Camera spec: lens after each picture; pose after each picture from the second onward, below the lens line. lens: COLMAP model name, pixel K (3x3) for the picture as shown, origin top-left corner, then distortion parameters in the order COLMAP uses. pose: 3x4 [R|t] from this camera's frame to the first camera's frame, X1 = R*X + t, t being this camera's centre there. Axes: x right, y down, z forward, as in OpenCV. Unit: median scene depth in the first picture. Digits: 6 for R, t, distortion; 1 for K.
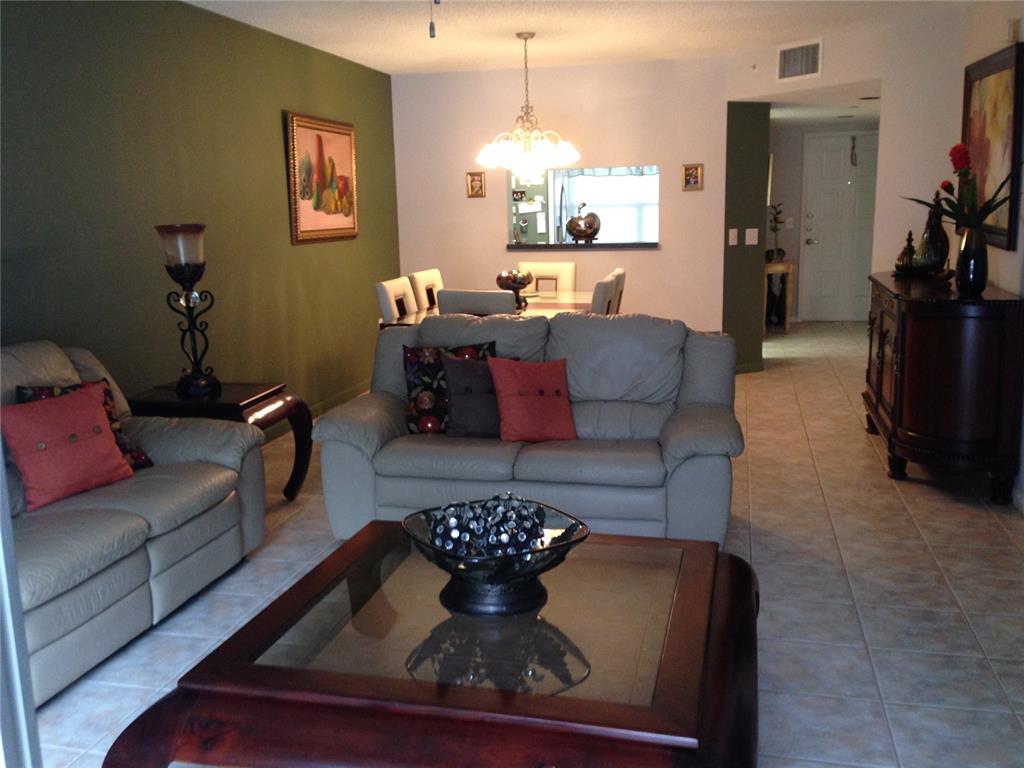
lens RADIAL K [[982.6, 0, 511.2], [0, 982.6, 381.7], [0, 0, 1]] dist [0.071581, 0.000000]
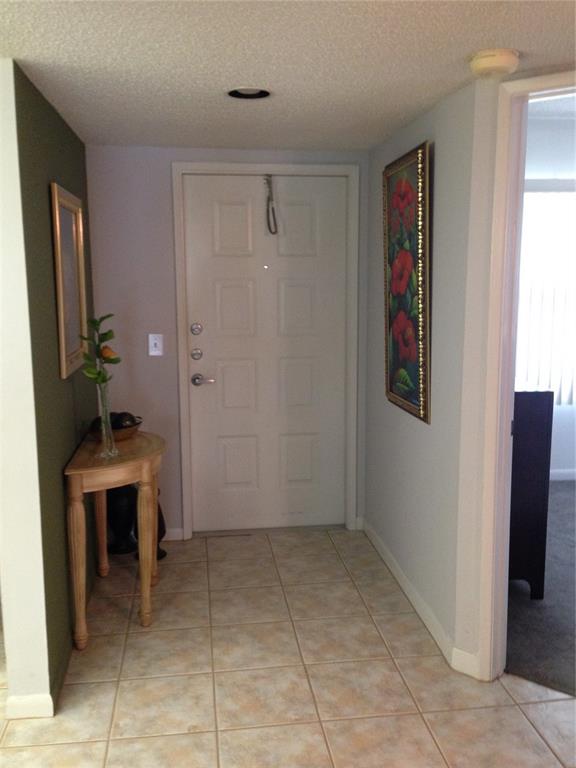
lens RADIAL K [[737.0, 0, 289.3], [0, 737.0, 382.6], [0, 0, 1]] dist [0.071581, 0.000000]
pose [[0.940307, -0.042866, 0.337616, 0.218480], [0.054255, 0.998230, -0.024365, -0.128921], [-0.335974, 0.041228, 0.940969, 0.635202]]
